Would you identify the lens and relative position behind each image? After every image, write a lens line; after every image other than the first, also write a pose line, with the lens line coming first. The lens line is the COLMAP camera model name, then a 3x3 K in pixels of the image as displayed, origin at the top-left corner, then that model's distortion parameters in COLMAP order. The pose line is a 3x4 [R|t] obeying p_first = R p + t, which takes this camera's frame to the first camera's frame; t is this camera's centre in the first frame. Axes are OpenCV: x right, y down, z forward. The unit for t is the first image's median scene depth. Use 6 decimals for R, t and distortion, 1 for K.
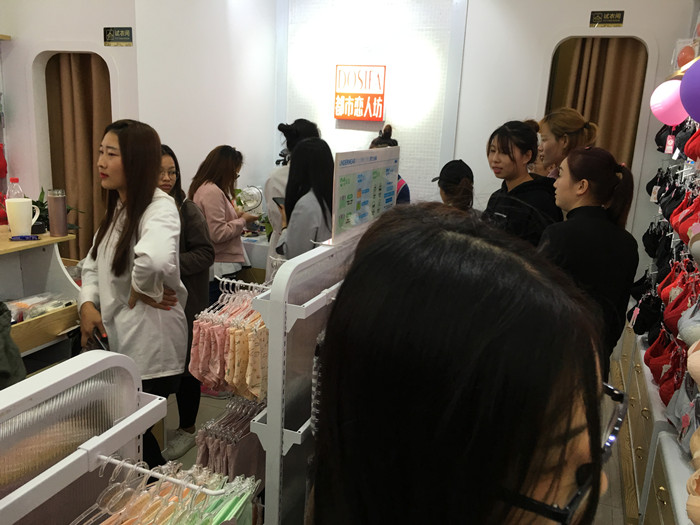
lens RADIAL K [[599.7, 0, 348.4], [0, 599.7, 263.2], [0, 0, 1]] dist [0.037724, -0.058351]
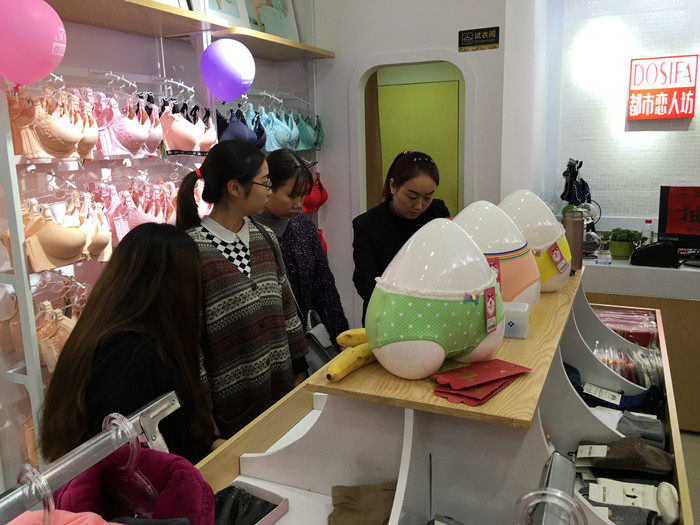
lens RADIAL K [[599.7, 0, 346.7], [0, 599.7, 258.7], [0, 0, 1]] dist [0.037724, -0.058351]
pose [[0.995275, -0.064950, -0.072182, -0.396680], [0.061774, 0.997057, -0.045394, -0.021989], [0.074918, 0.040721, 0.996358, 0.093238]]
